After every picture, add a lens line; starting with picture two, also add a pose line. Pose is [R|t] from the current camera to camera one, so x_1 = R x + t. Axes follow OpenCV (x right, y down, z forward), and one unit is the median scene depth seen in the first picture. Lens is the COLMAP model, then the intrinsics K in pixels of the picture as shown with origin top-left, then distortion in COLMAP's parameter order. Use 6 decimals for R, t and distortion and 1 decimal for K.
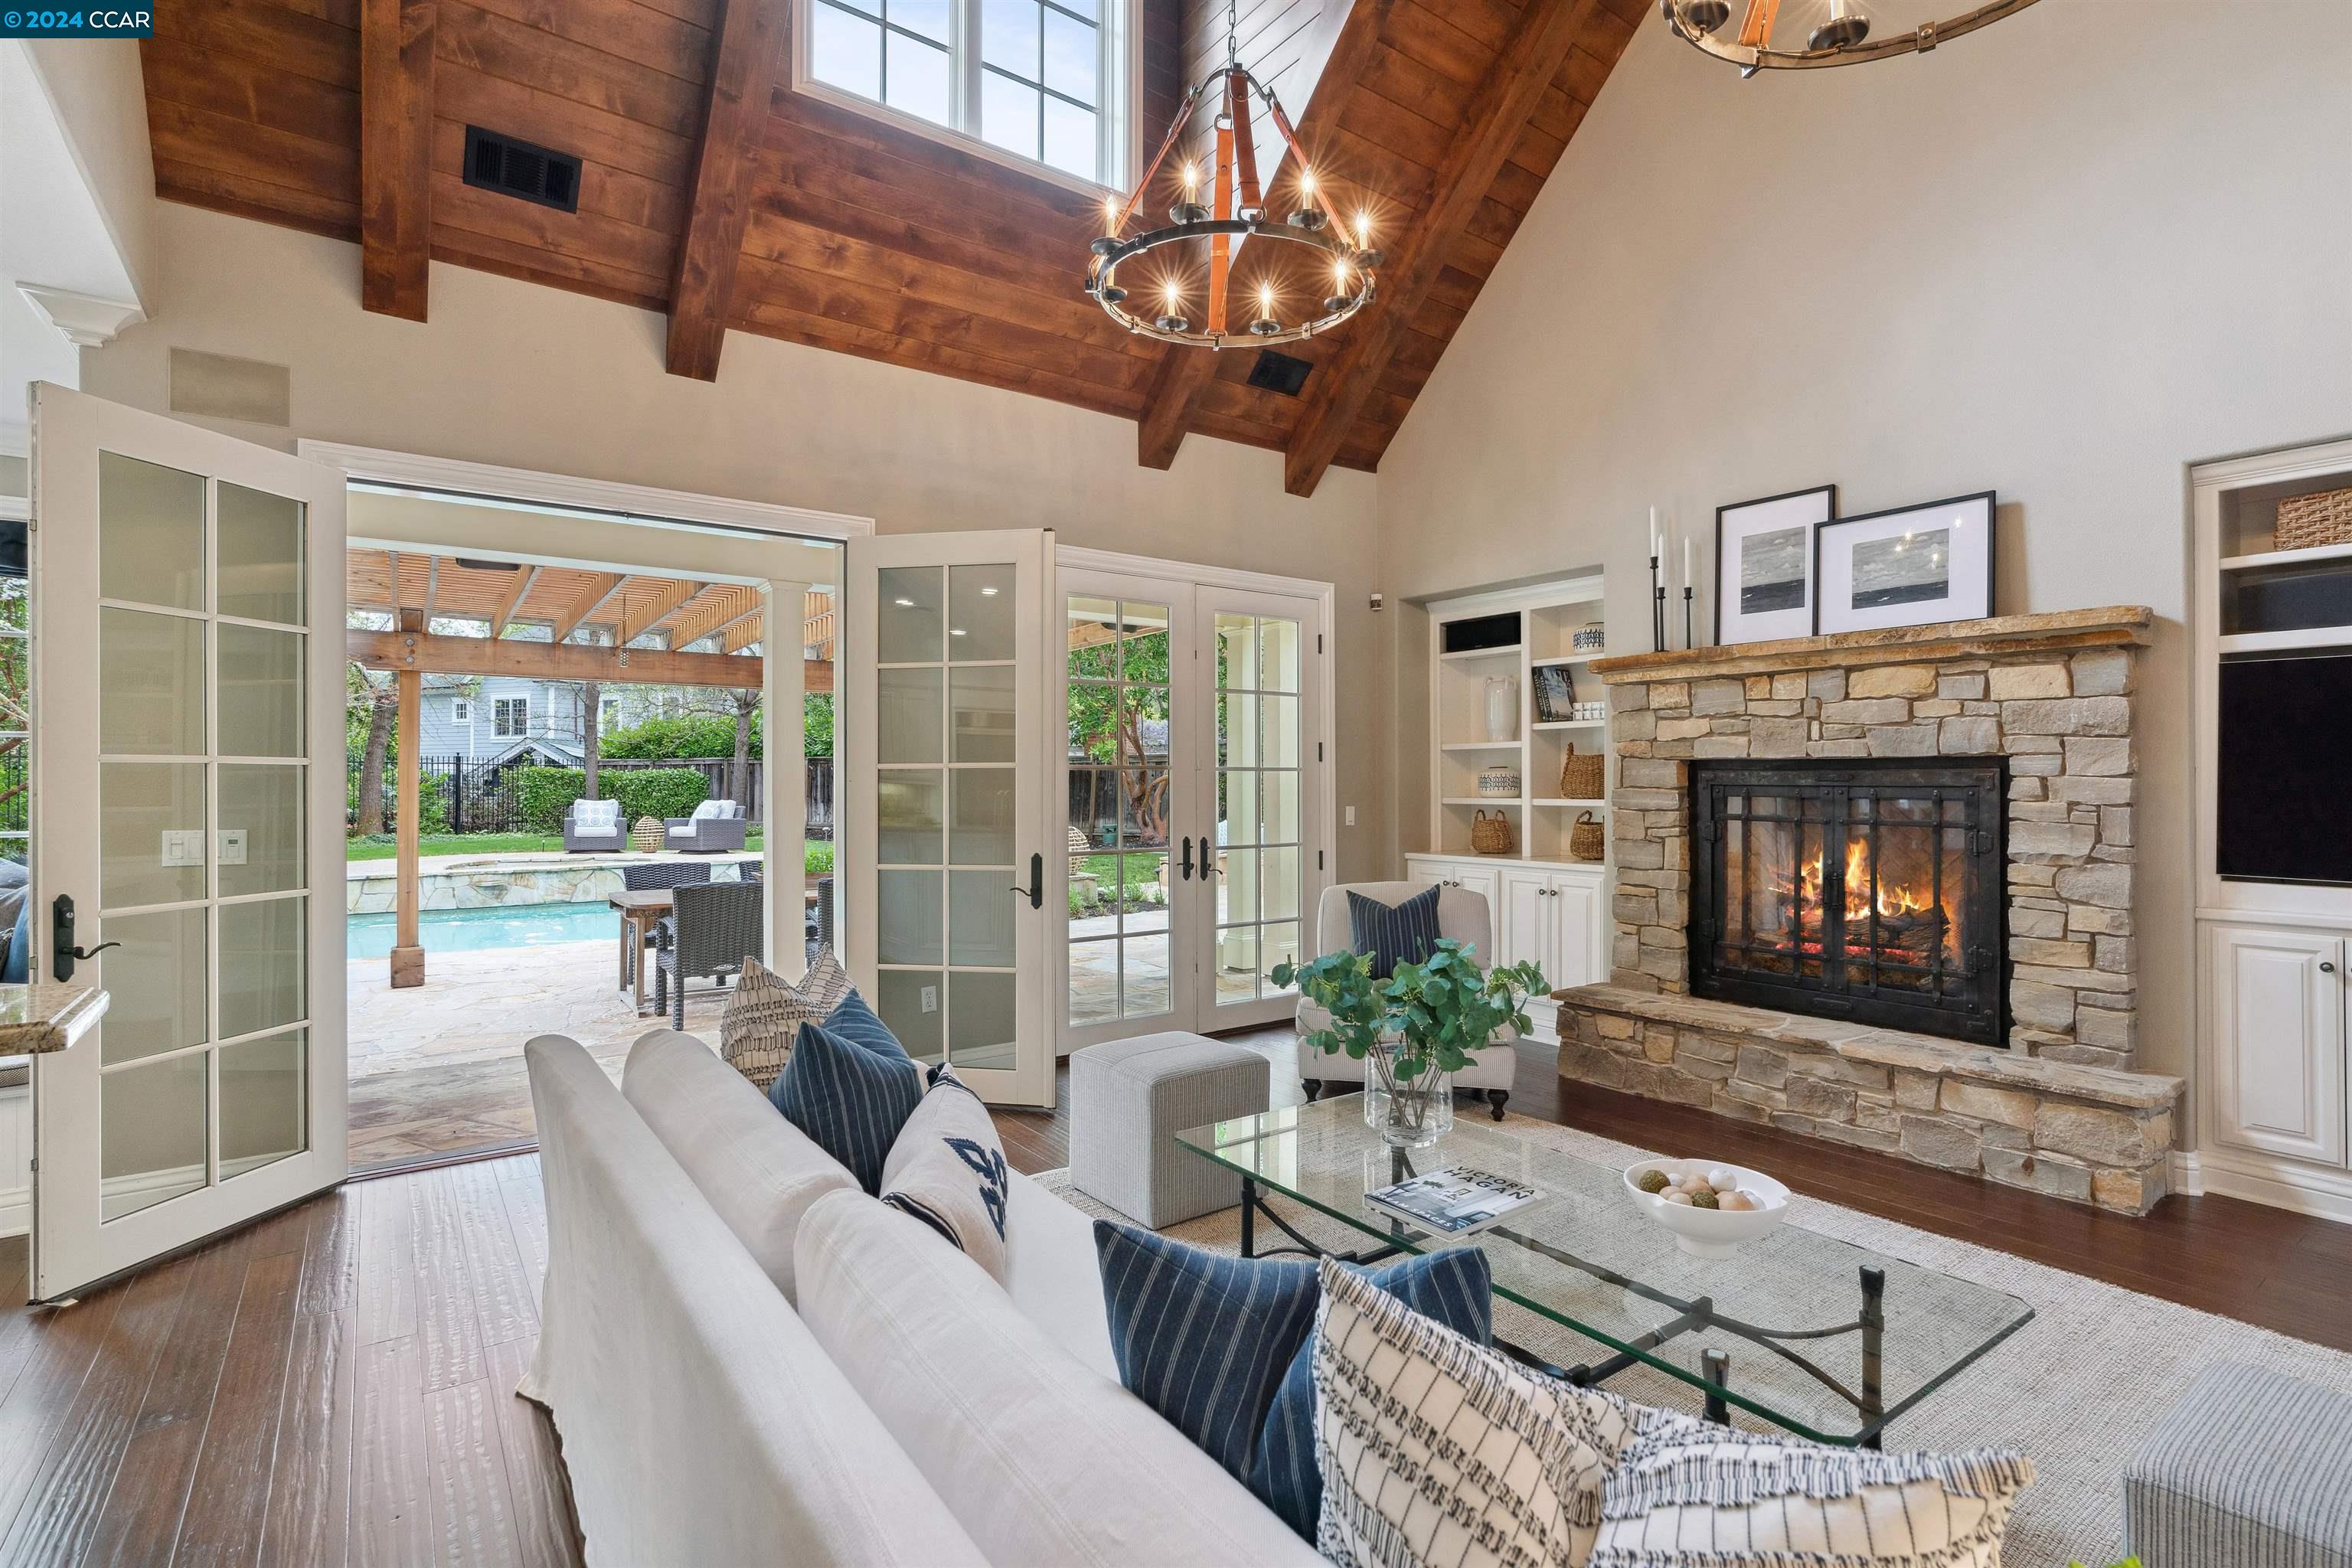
lens RADIAL K [[1110.5, 0, 1176.0], [0, 1110.5, 784.0], [0, 0, 1]] dist [-0.003033, -0.000028]
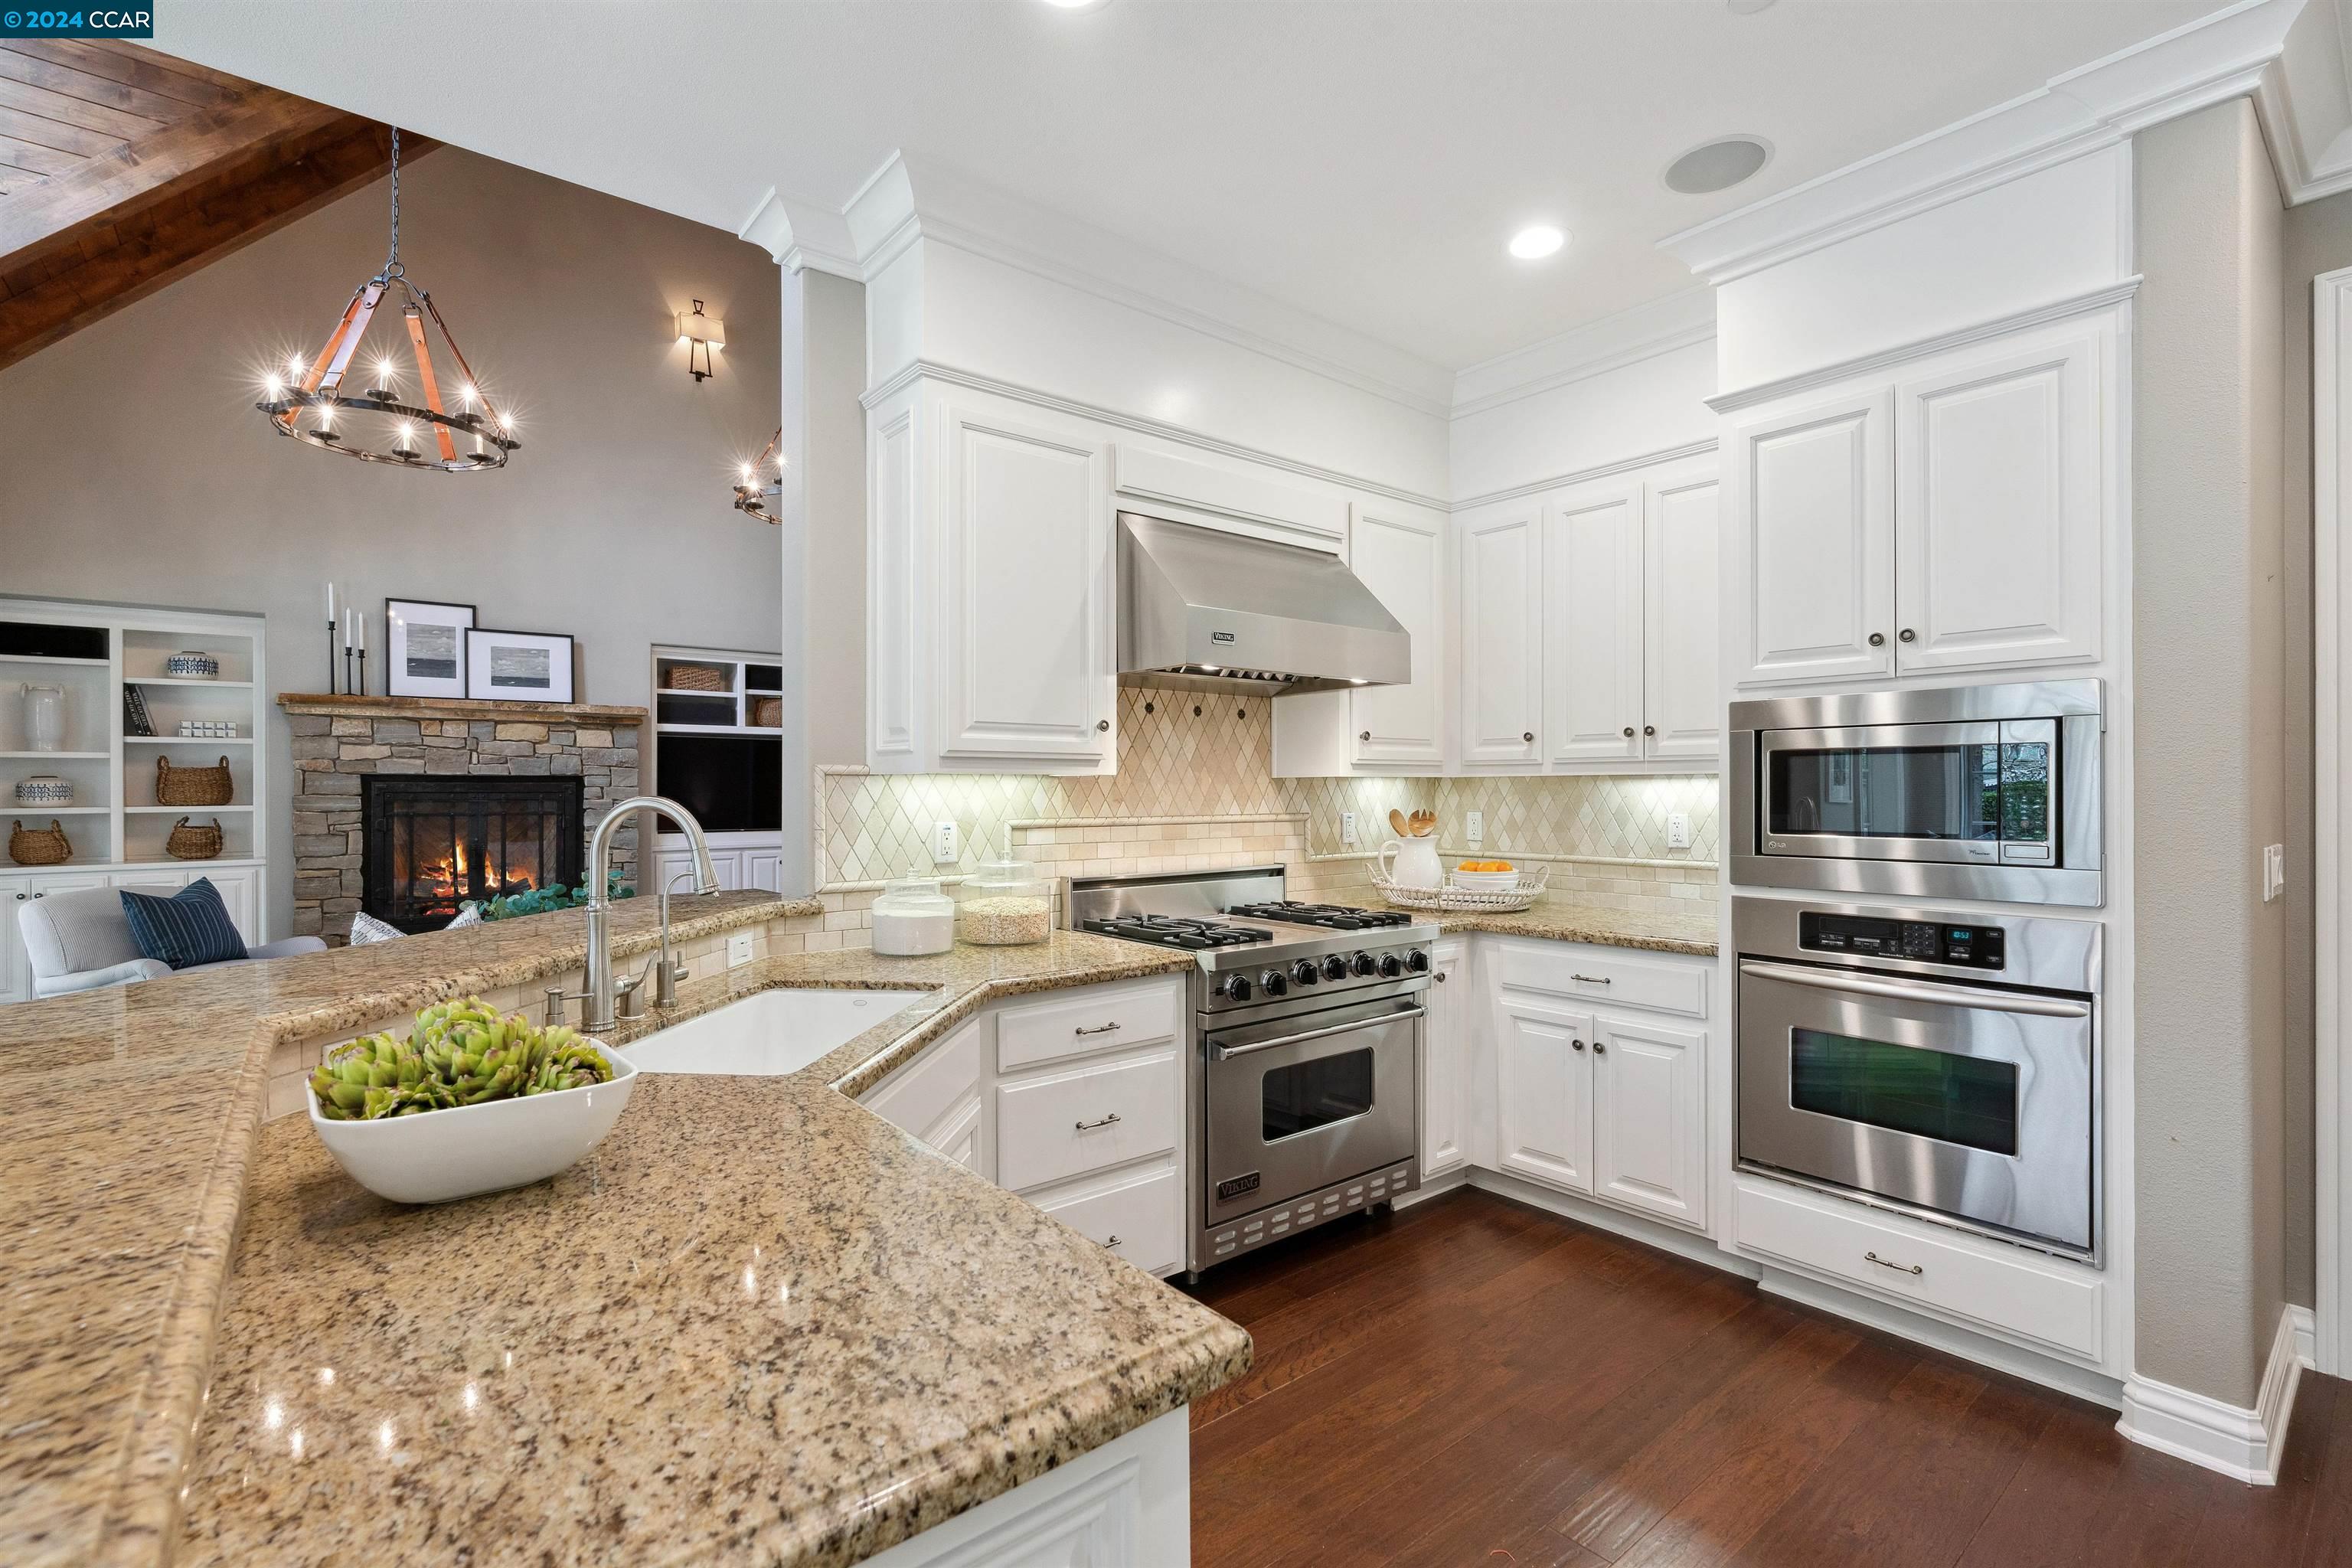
lens RADIAL K [[1073.0, 0, 1176.0], [0, 1073.0, 784.0], [0, 0, 1]] dist [-0.001878, 0.001273]
pose [[-0.058176, 0.005680, 0.998290, -1.006257], [0.006757, 0.999963, -0.005296, 0.004741], [-0.998283, 0.006437, -0.058212, 0.069543]]
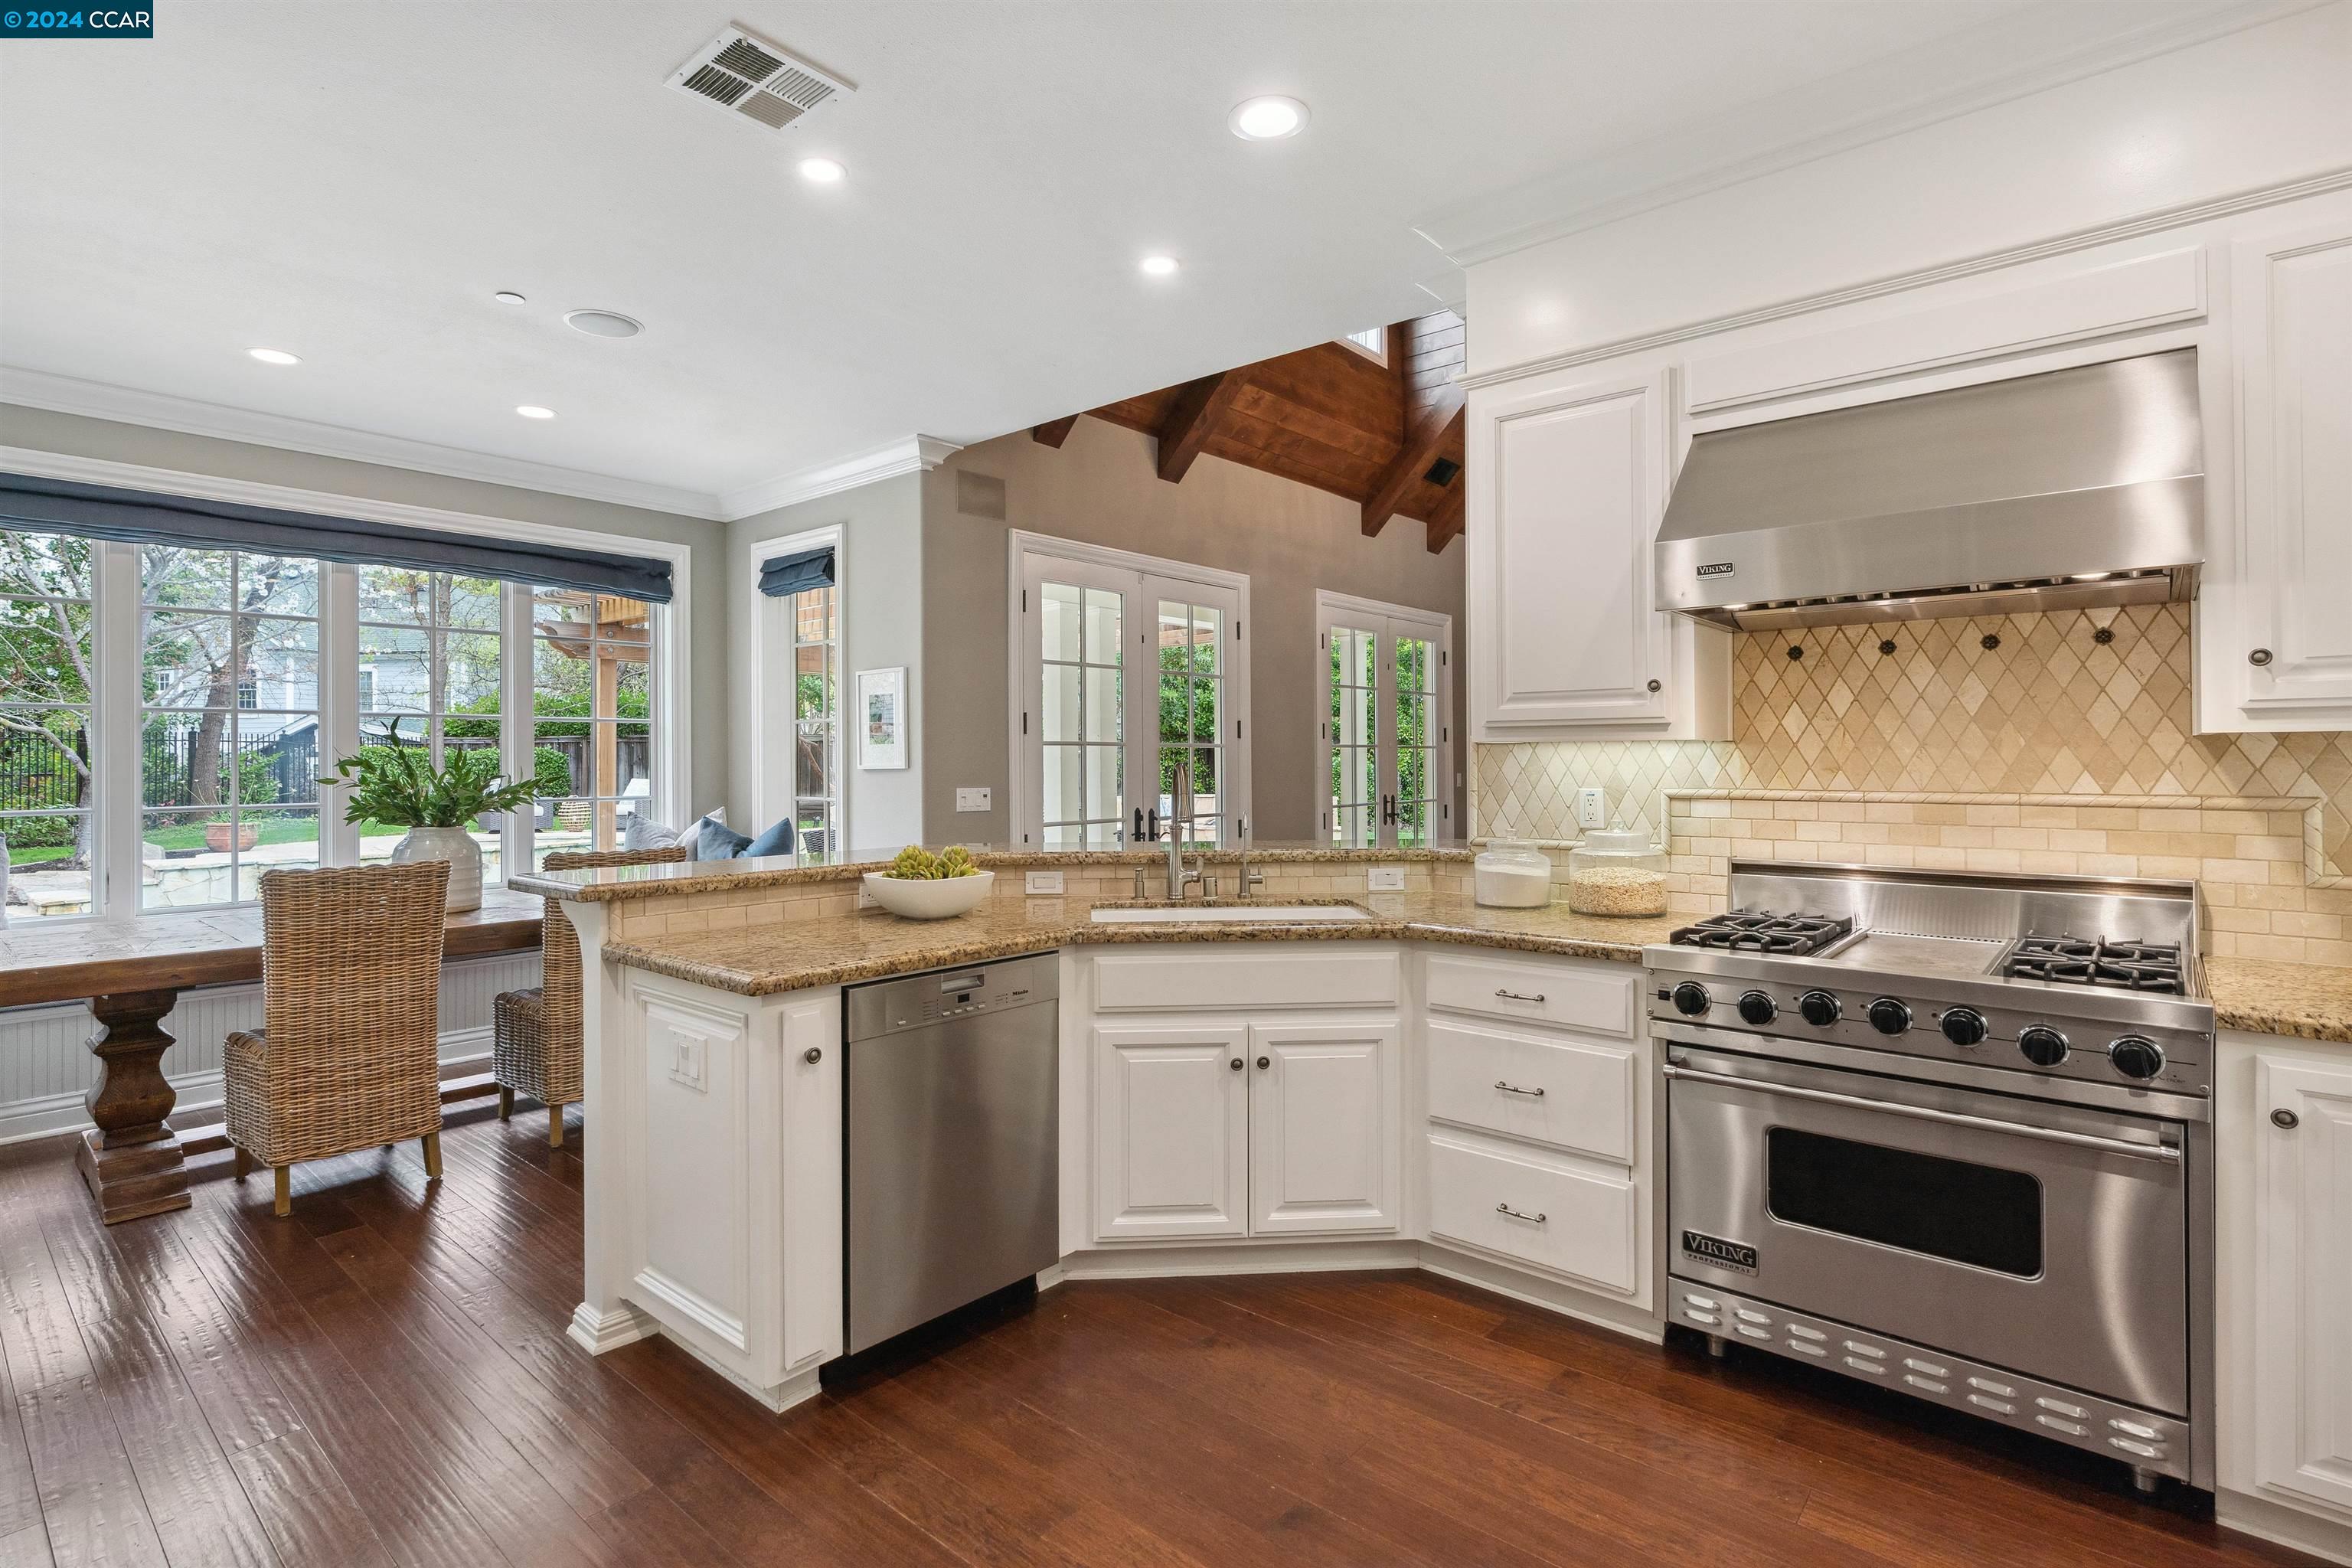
lens RADIAL K [[1141.1, 0, 1214.8], [0, 1141.1, 780.2], [0, 0, 1]] dist [-0.000298, 0.000235]
pose [[0.968829, -0.008290, 0.247591, -0.736499], [0.004560, 0.999867, 0.015635, 0.006471], [-0.247688, -0.014019, 0.968738, -0.474863]]
